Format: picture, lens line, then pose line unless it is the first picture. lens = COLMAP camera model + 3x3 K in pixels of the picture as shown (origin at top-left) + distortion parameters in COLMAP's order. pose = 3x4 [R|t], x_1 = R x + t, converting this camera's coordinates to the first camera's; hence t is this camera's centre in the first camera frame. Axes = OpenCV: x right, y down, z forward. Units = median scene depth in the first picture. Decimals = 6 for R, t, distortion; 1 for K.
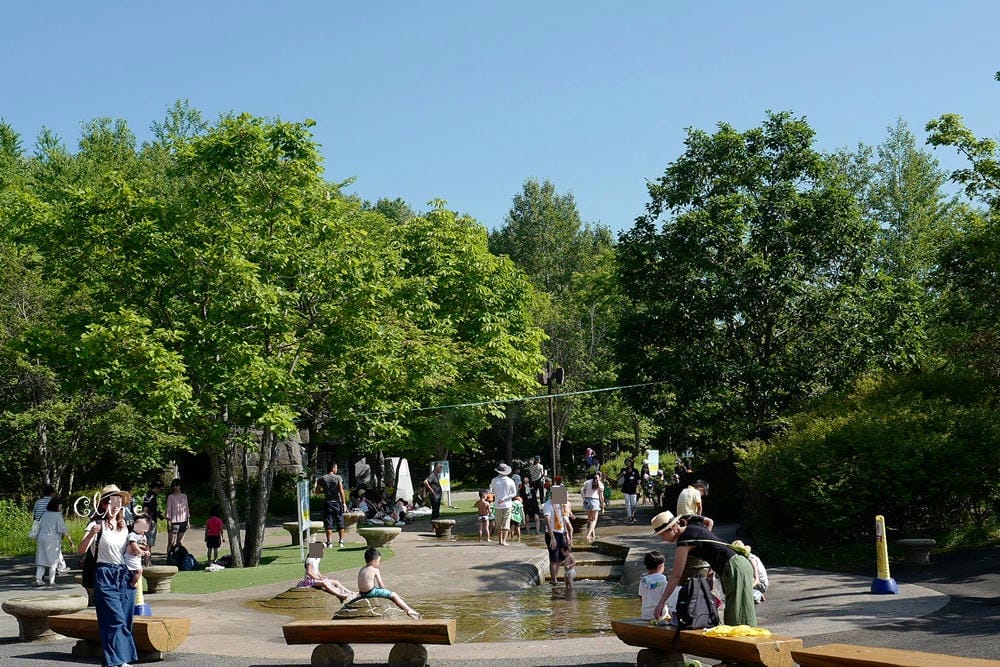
lens RADIAL K [[1321.7, 0, 501.4], [0, 1321.7, 334.2], [0, 0, 1]] dist [-0.009191, 0.000000]
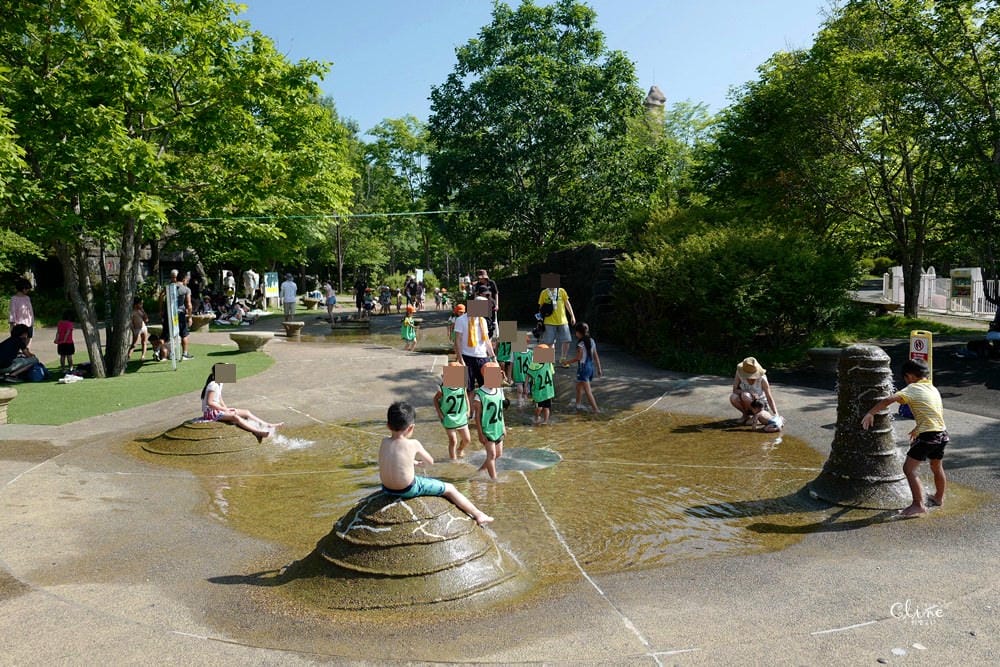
lens RADIAL K [[748.0, 0, 496.9], [0, 748.0, 335.0], [0, 0, 1]] dist [-0.025315, 0.009093]
pose [[0.952091, -0.002474, 0.305804, -0.096352], [-0.048372, 0.986161, 0.158577, 0.054411], [-0.301964, -0.165772, 0.938796, 0.448257]]
